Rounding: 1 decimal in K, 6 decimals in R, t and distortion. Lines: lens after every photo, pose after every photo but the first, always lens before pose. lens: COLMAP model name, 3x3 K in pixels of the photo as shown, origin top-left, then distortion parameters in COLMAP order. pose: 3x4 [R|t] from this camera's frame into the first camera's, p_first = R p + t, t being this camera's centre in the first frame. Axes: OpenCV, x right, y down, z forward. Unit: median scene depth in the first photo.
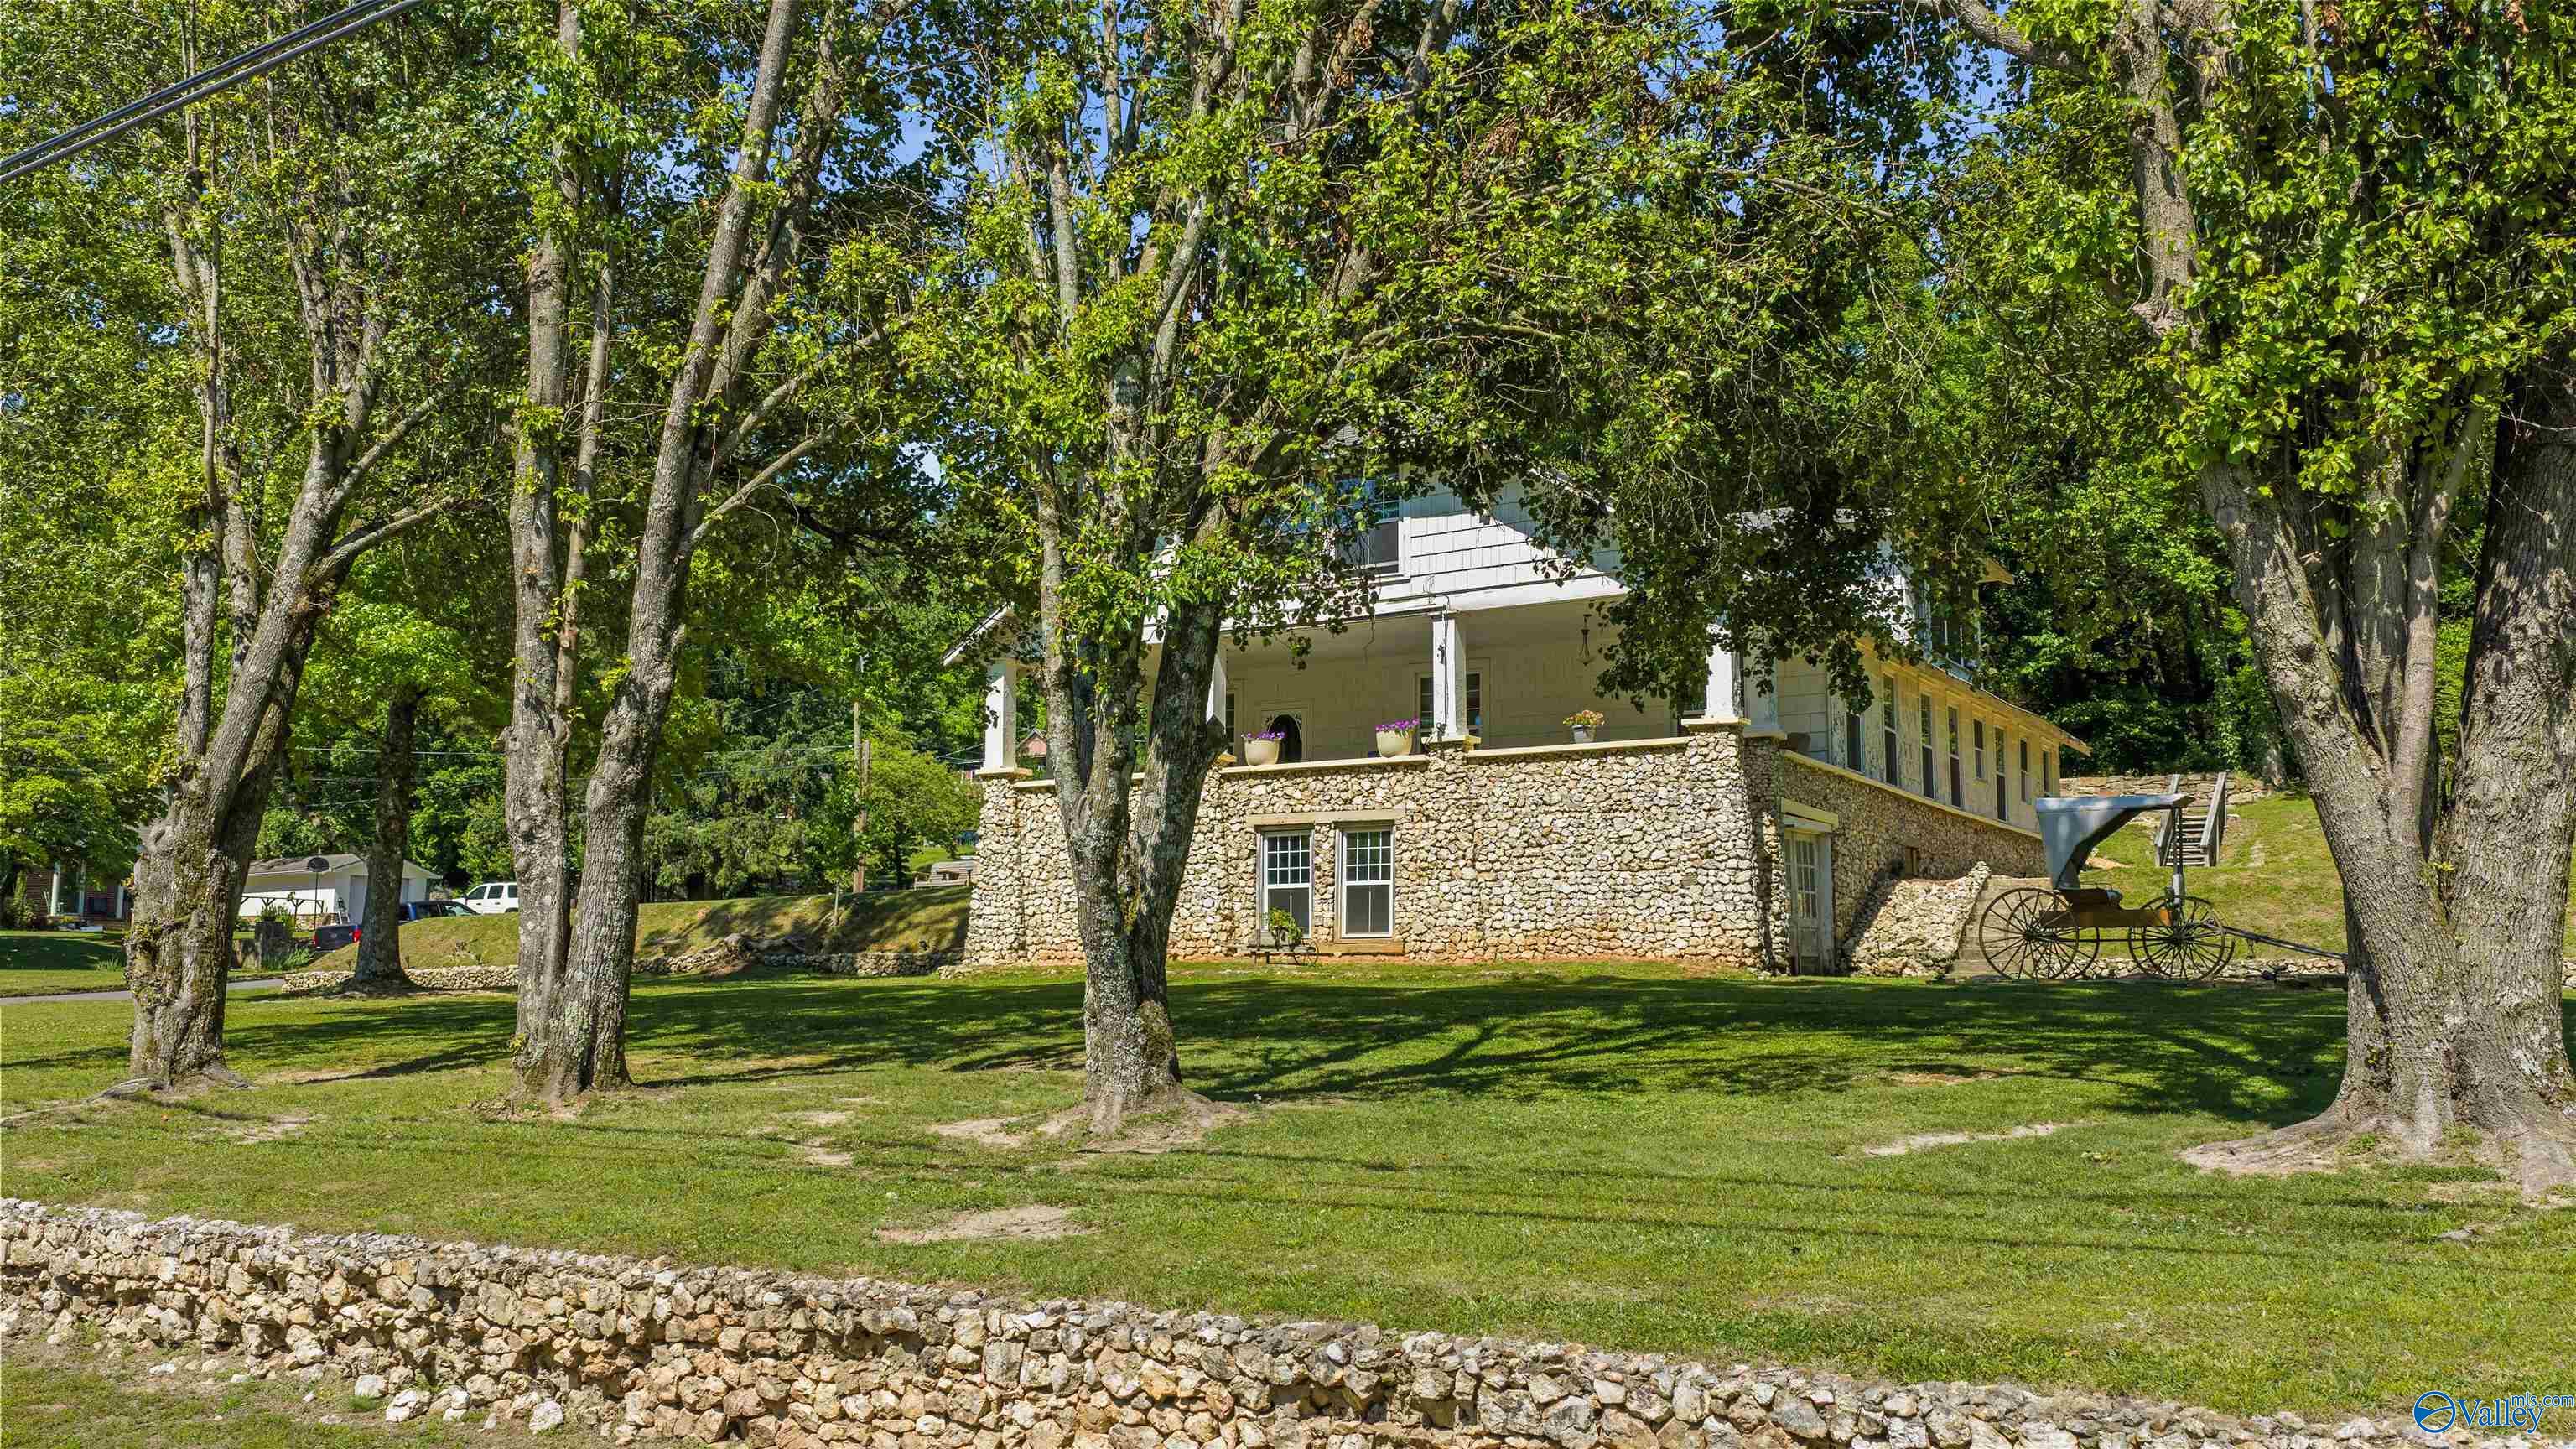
lens RADIAL K [[2125.6, 0, 1288.0], [0, 2125.6, 724.5], [0, 0, 1]] dist [0.018198, -0.040226]
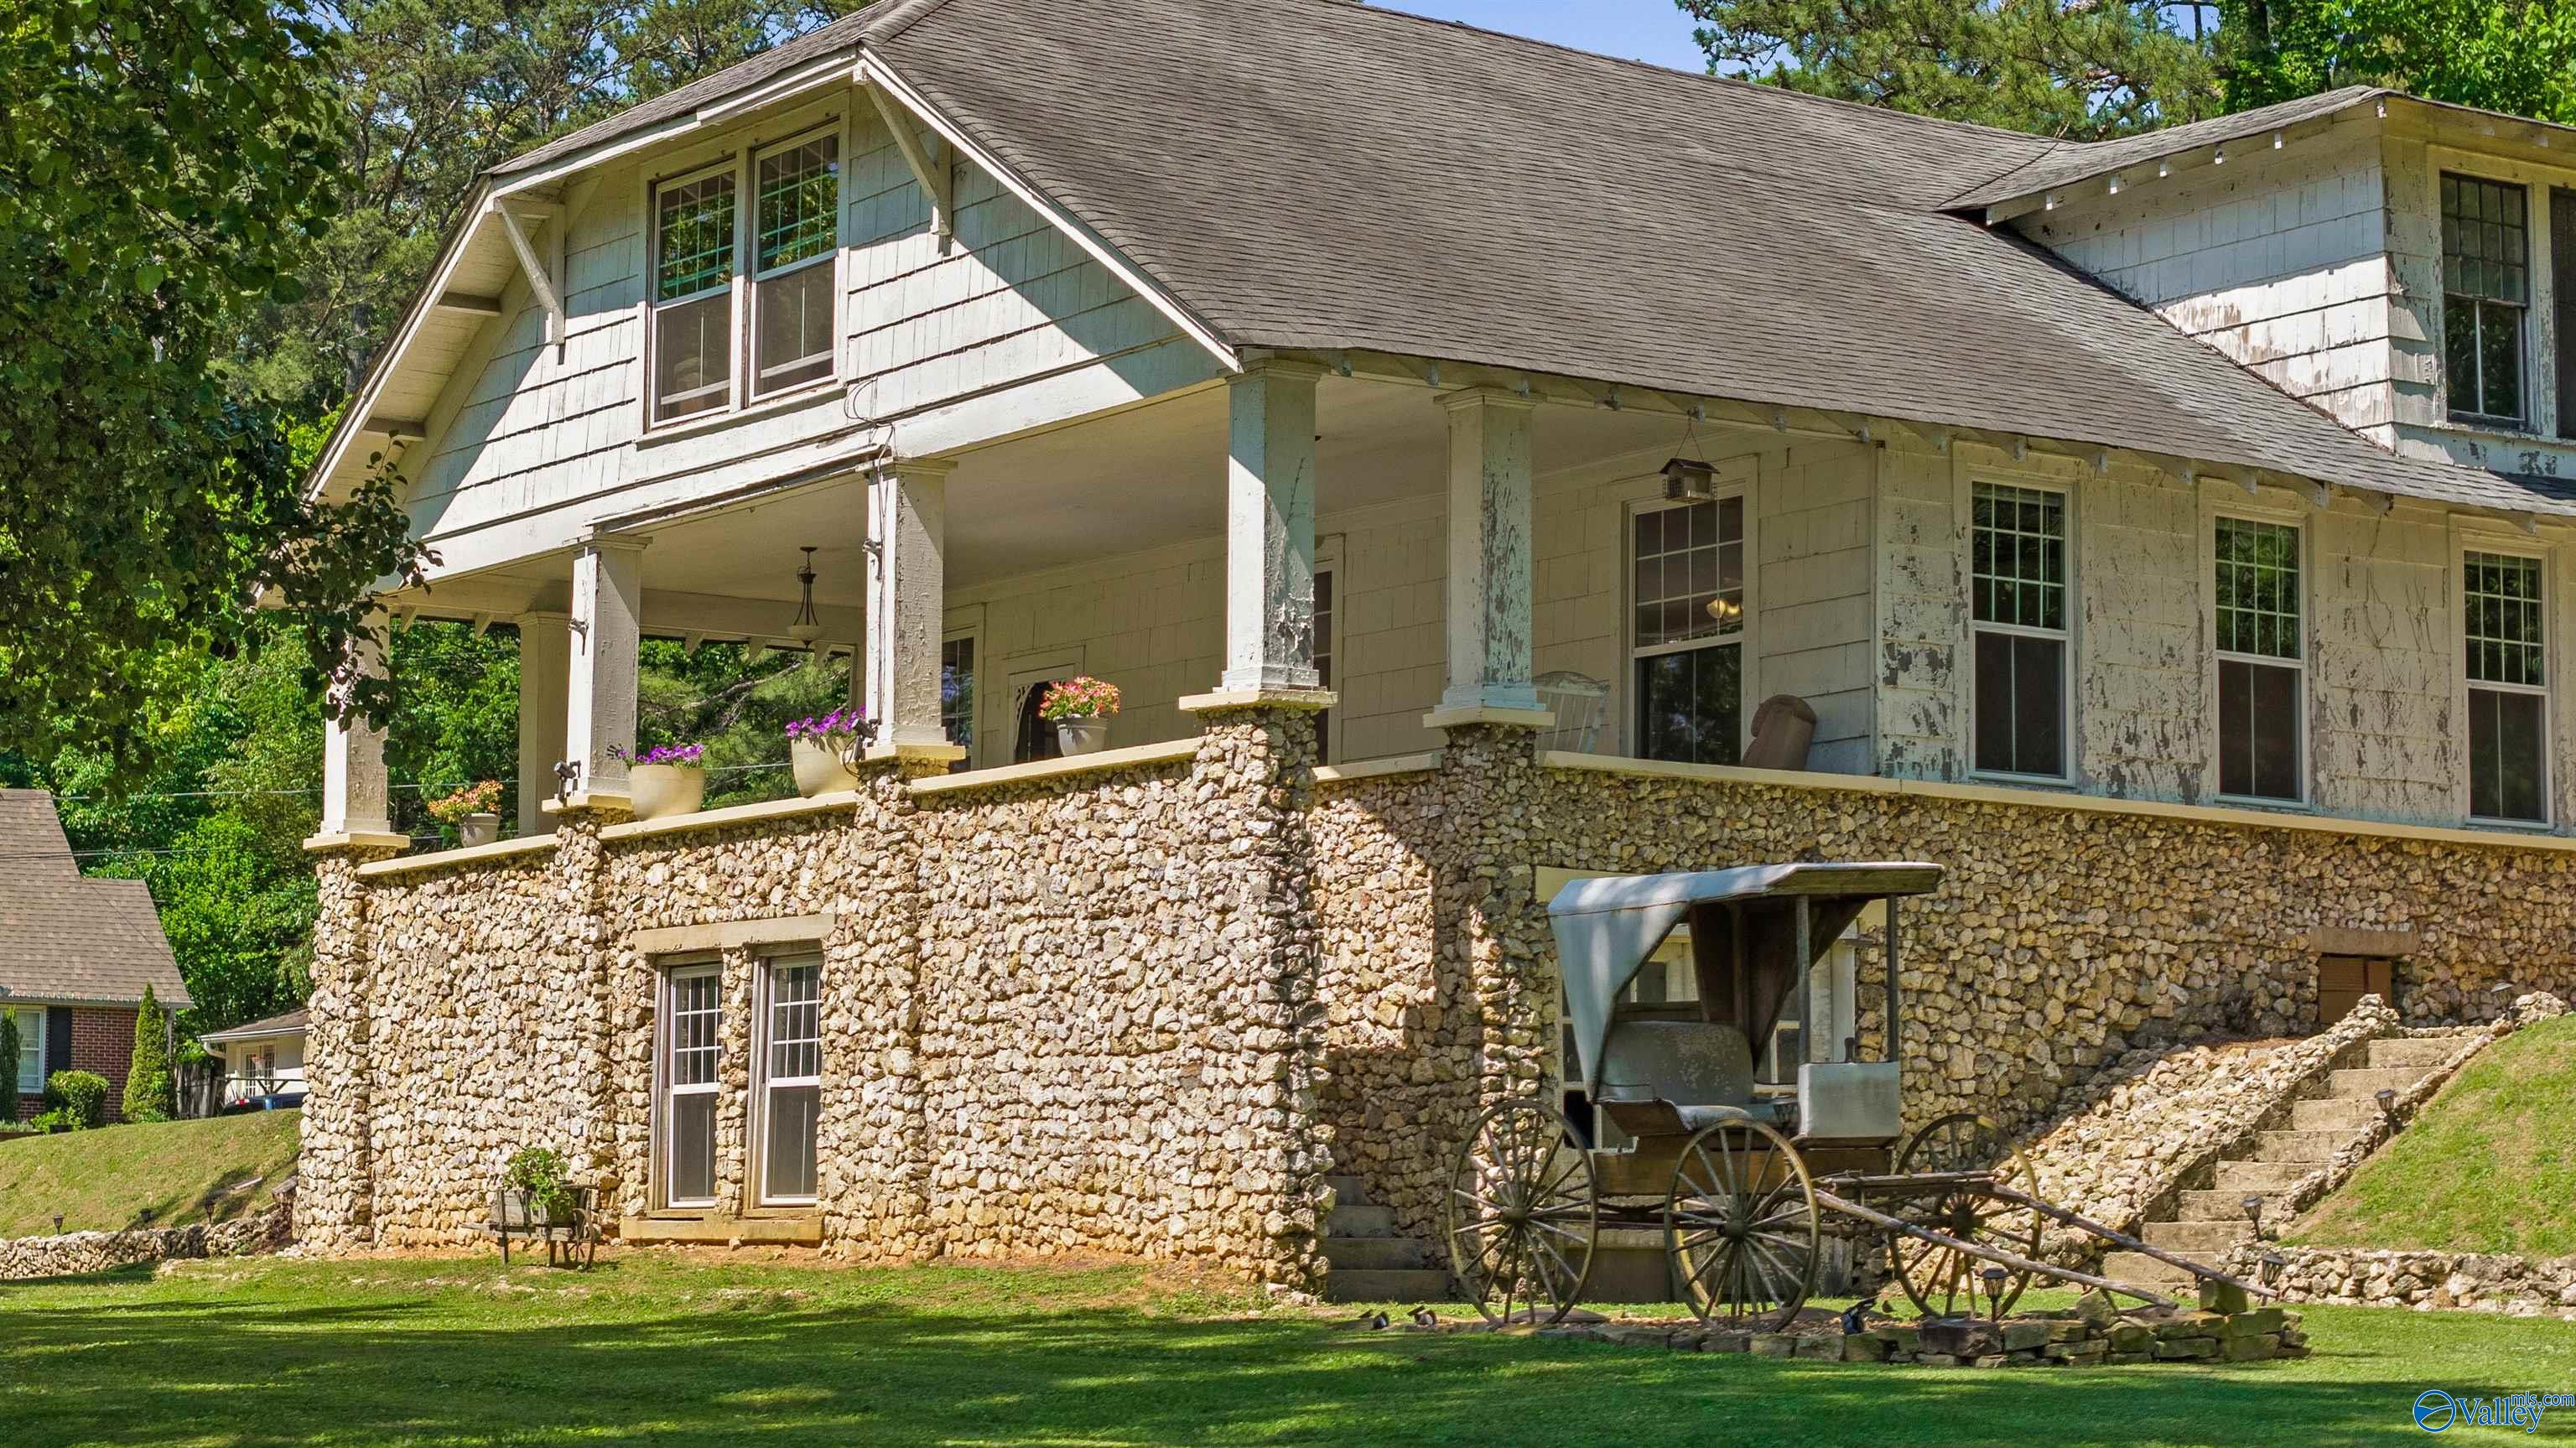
lens RADIAL K [[5199.0, 0, 1288.0], [0, 5199.0, 724.0], [0, 0, 1]] dist [-0.294766, 1.790570]
pose [[0.910616, -0.041020, -0.411213, 0.587017], [0.050627, 0.998639, 0.012495, -0.008313], [0.410141, -0.032197, 0.911454, 0.062155]]
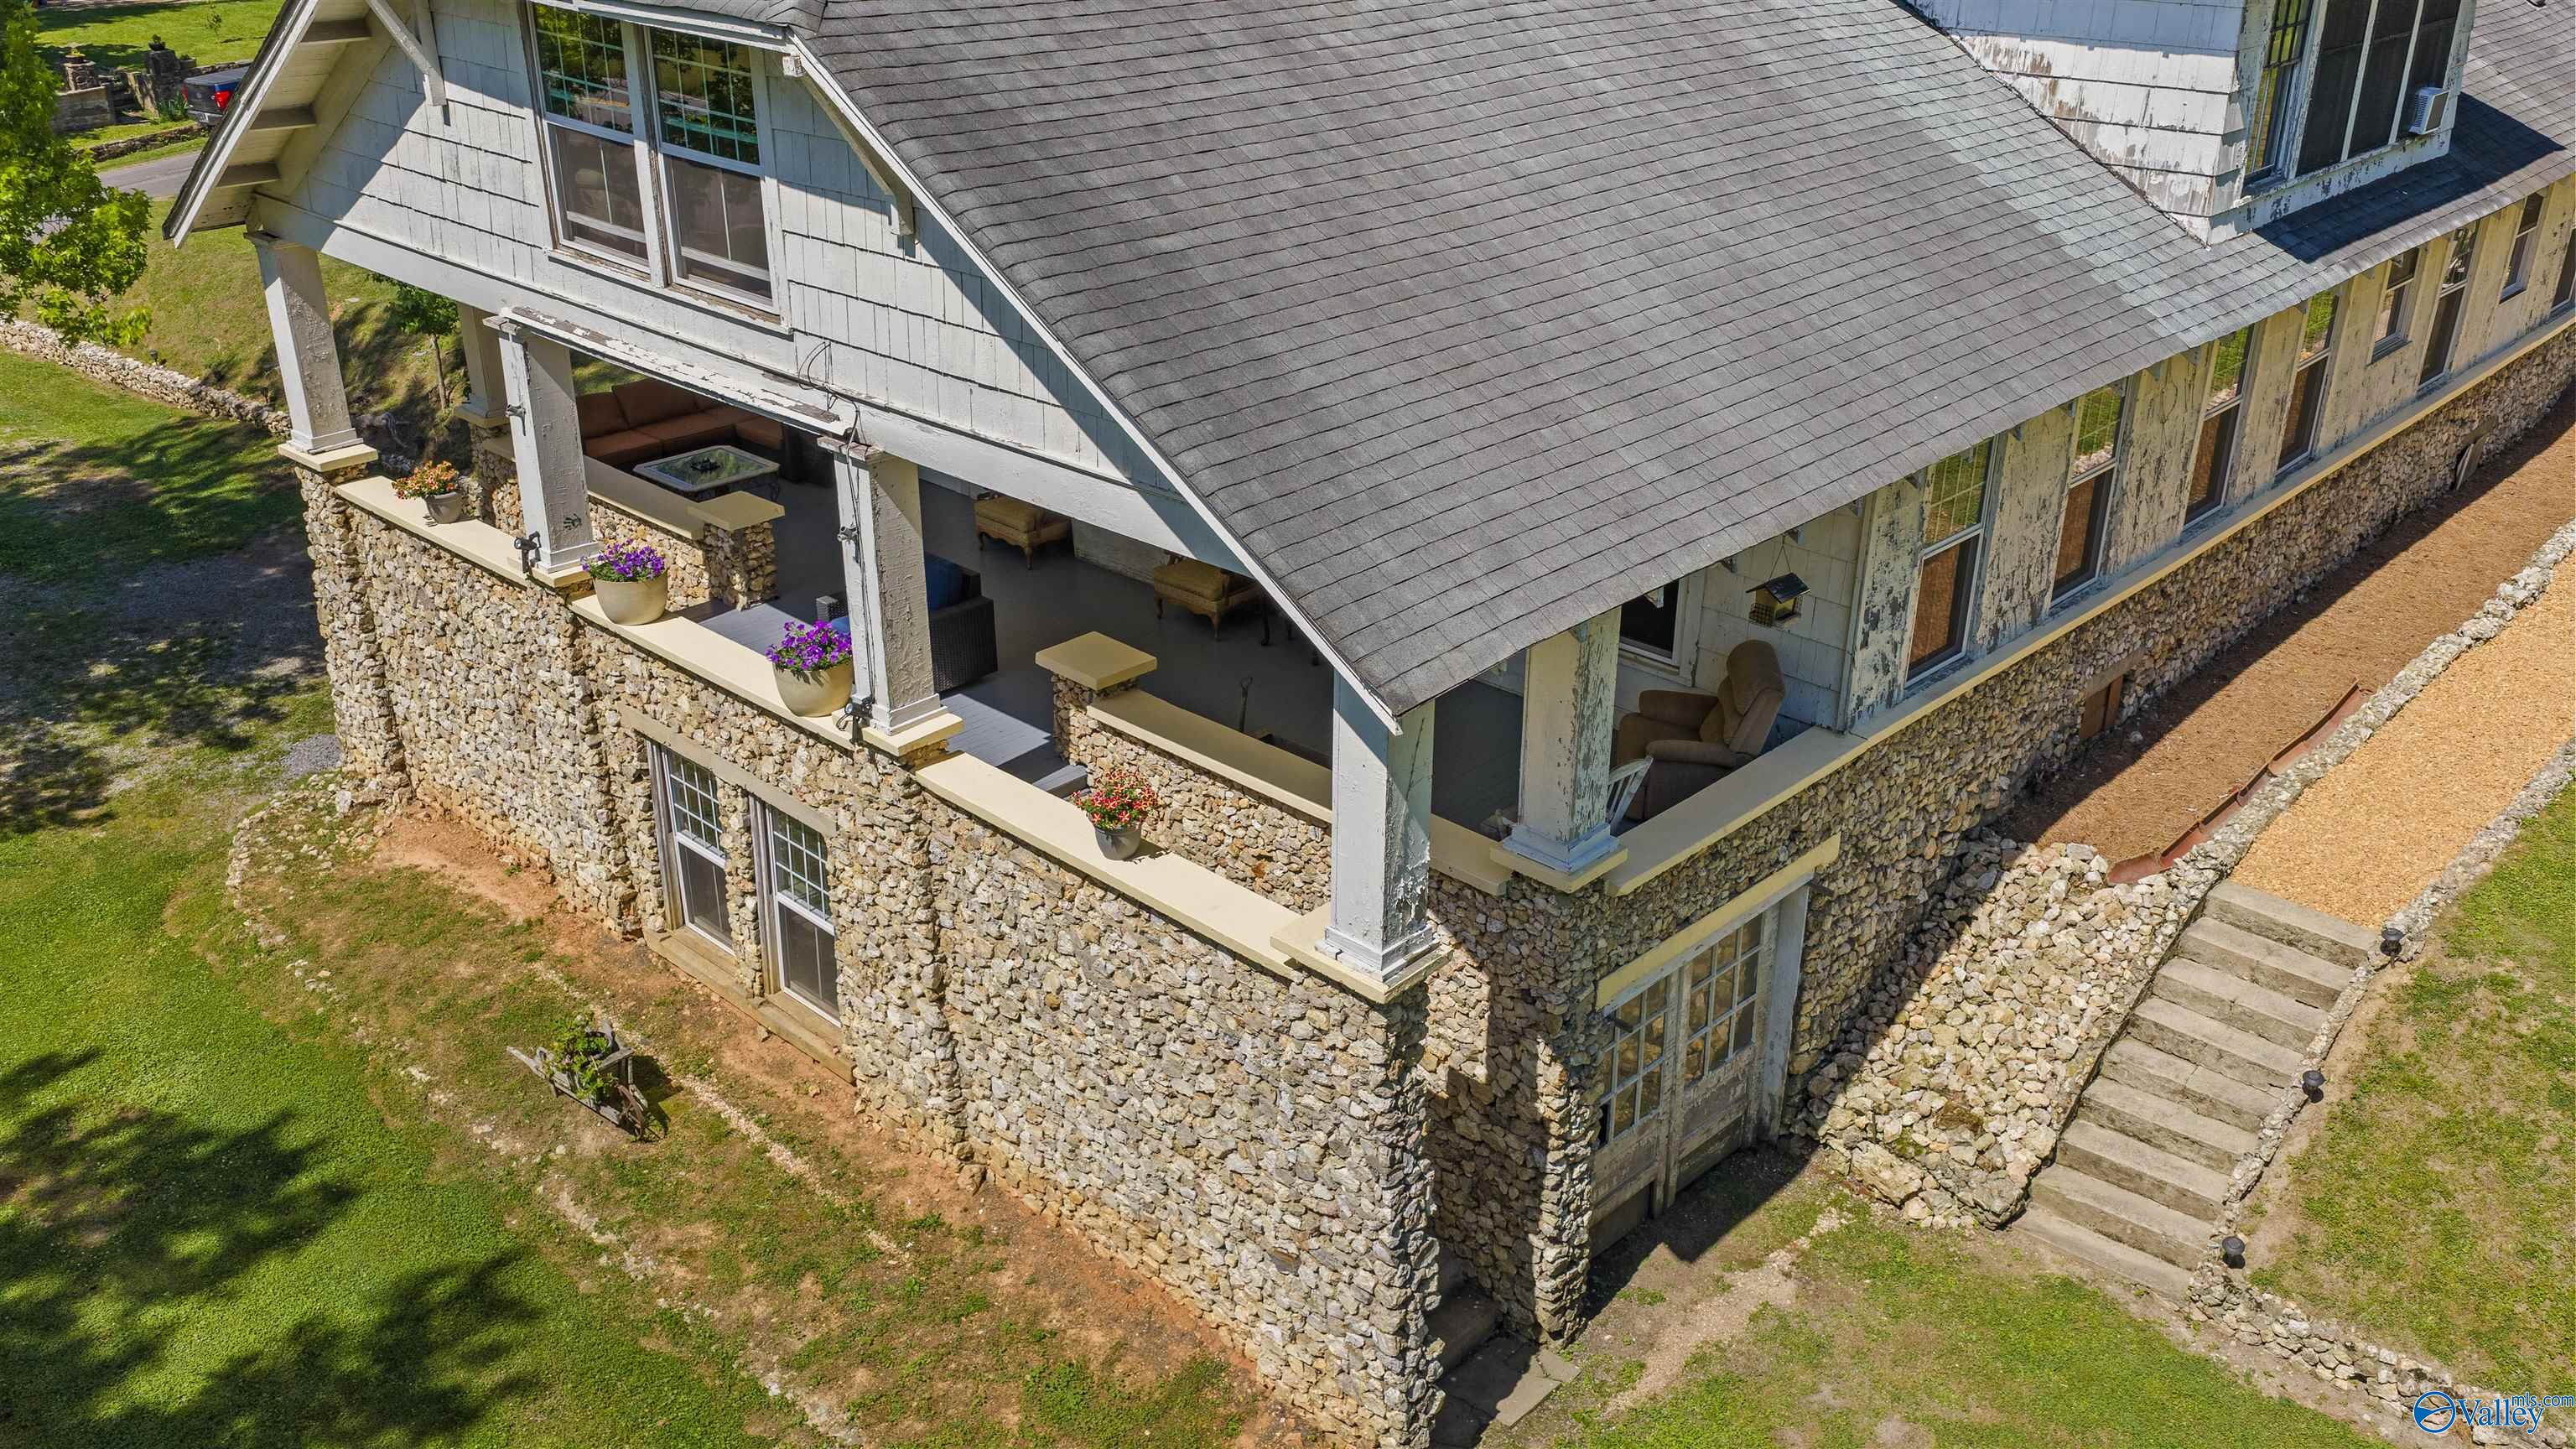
lens RADIAL K [[2125.6, 0, 1288.0], [0, 2125.6, 724.5], [0, 0, 1]] dist [0.018198, -0.040226]
pose [[0.974856, 0.094318, -0.201889, 0.244918], [0.028920, 0.844790, 0.534315, -0.225428], [0.220950, -0.526719, 0.820822, 0.655511]]
